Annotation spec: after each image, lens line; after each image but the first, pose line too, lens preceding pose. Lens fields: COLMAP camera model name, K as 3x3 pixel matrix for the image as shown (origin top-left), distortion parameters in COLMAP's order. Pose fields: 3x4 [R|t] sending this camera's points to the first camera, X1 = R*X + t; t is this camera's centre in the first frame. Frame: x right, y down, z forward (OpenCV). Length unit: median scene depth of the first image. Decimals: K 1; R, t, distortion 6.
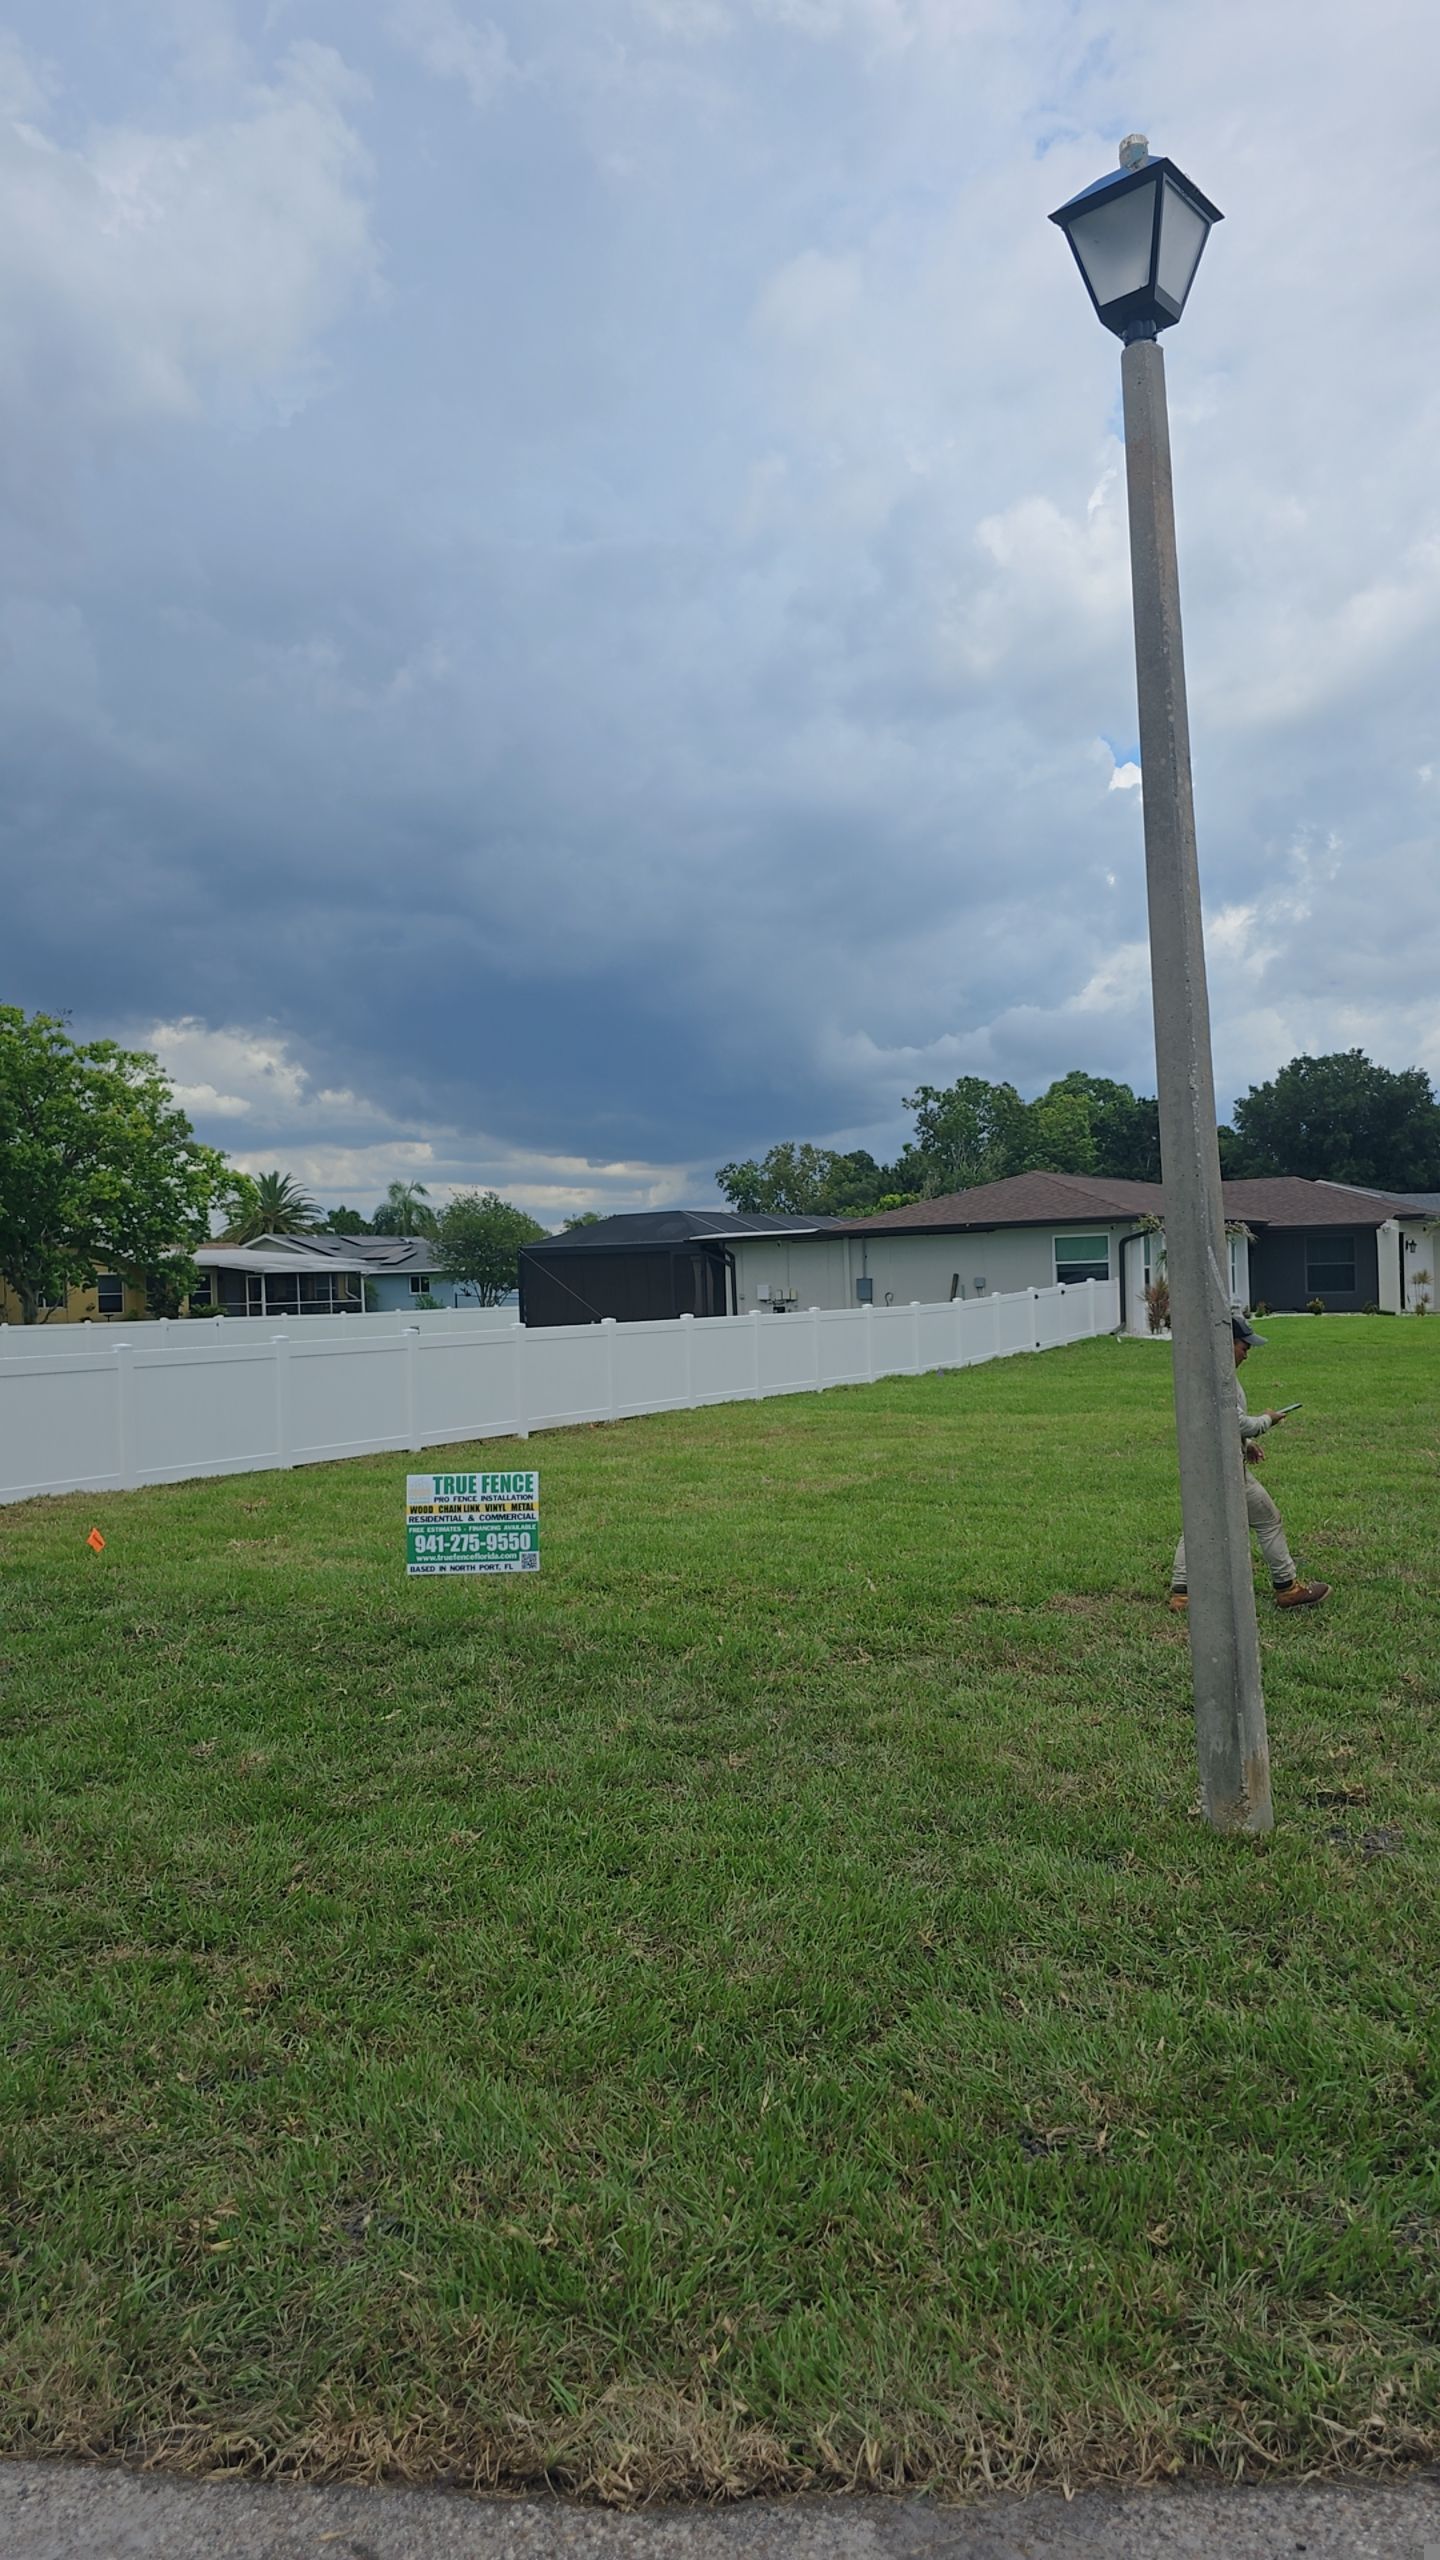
lens RADIAL K [[1735.5, 0, 724.0], [0, 1735.5, 1298.7], [0, 0, 1]] dist [0.100044, -0.080721]
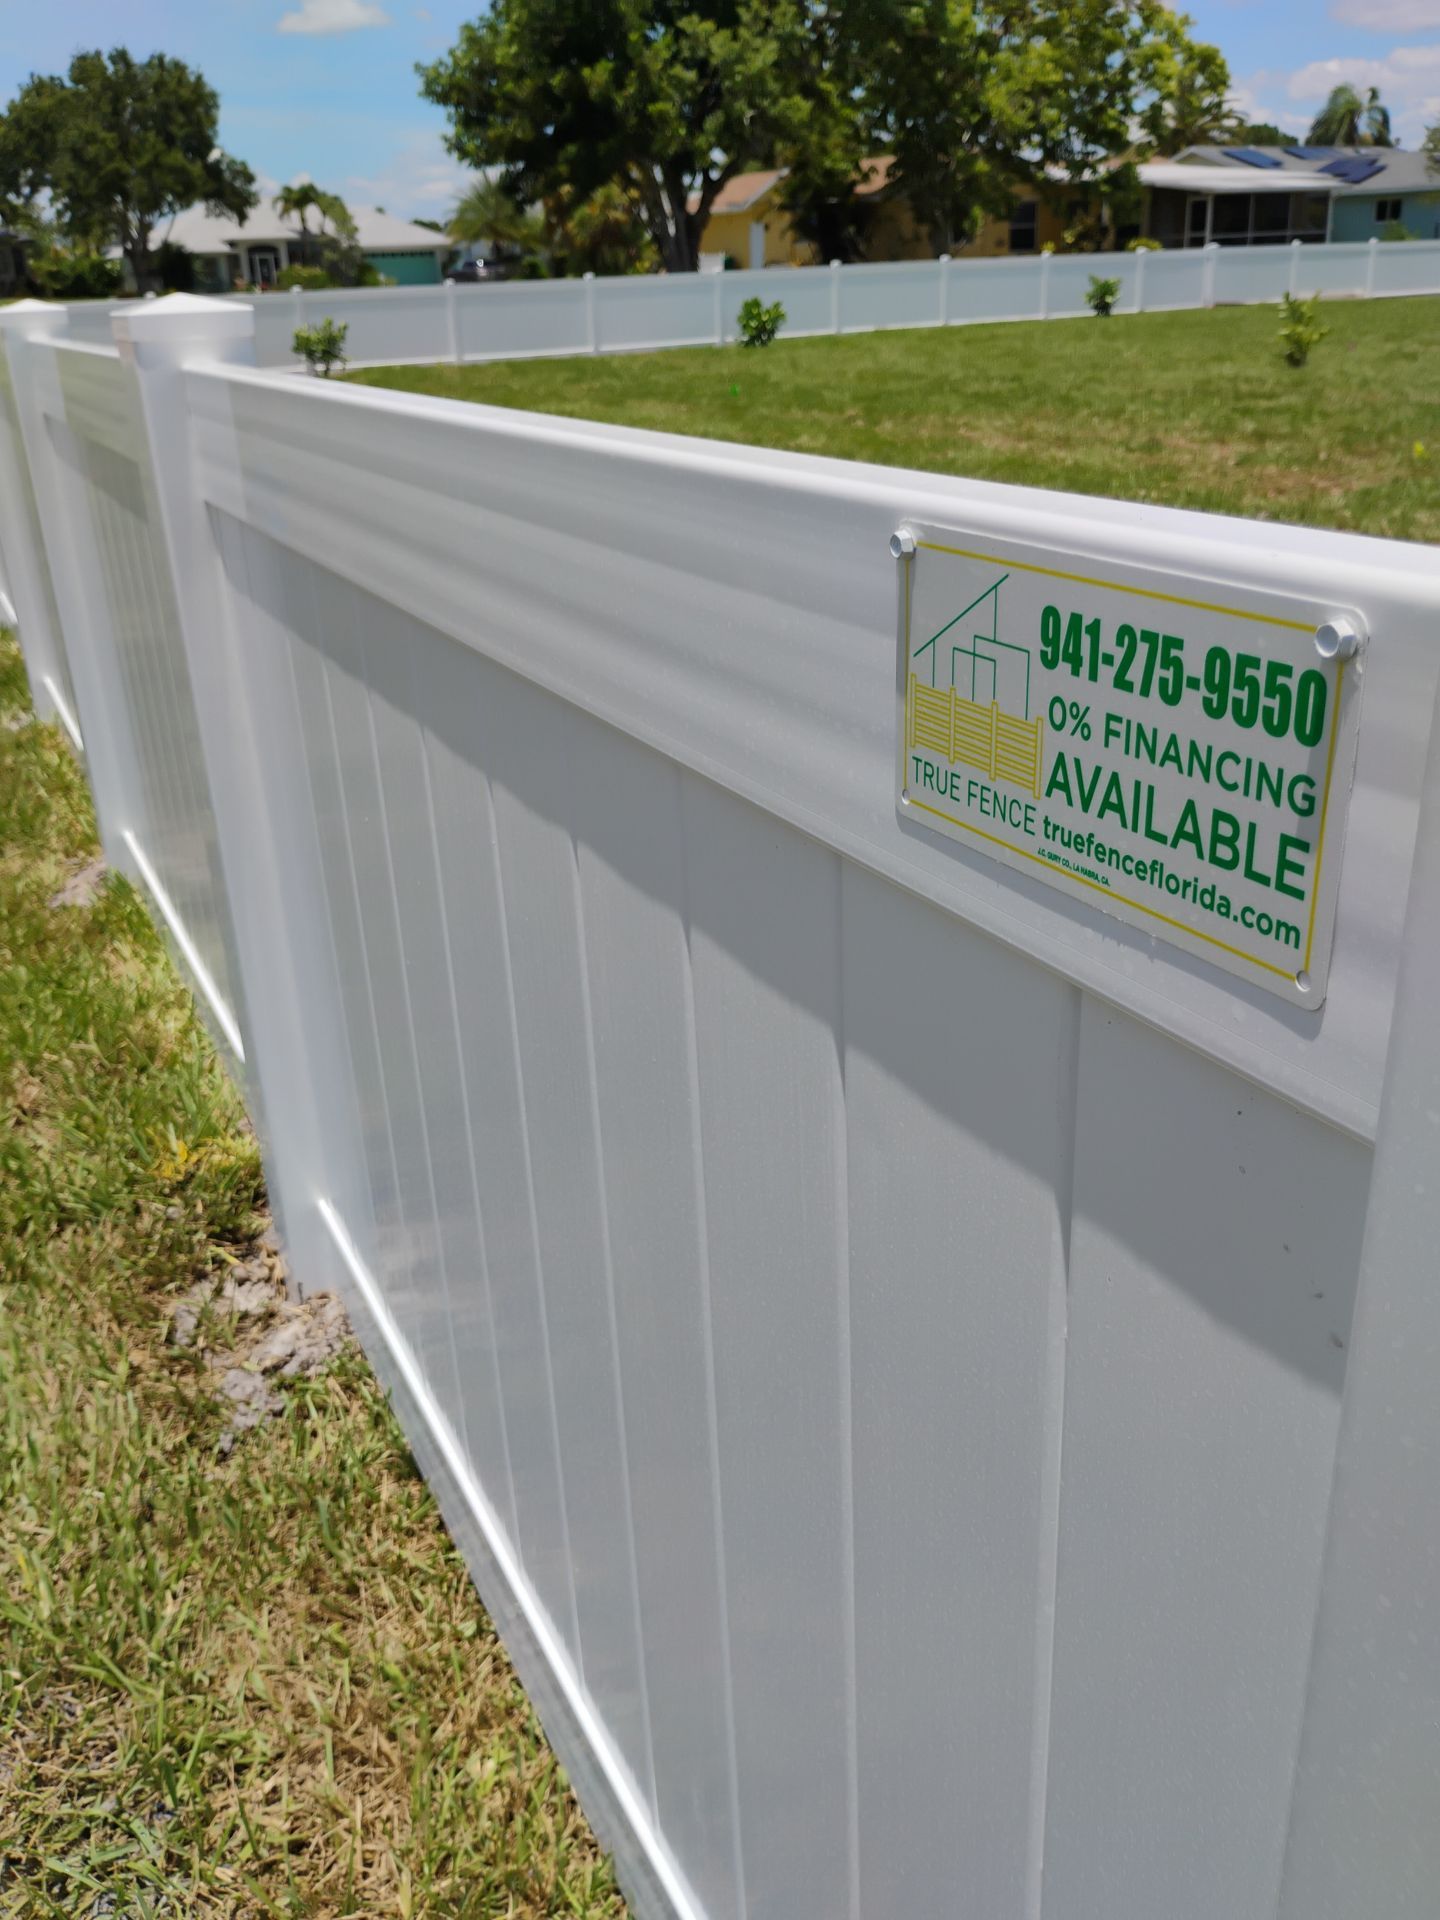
lens RADIAL K [[1617.5, 0, 720.0], [0, 1617.5, 960.0], [0, 0, 1]] dist [0.105009, -0.182553]
pose [[0.891084, 0.171575, -0.420156, -0.068154], [0.010379, 0.917838, 0.396820, 0.004210], [0.453719, -0.357960, 0.816090, 0.132700]]
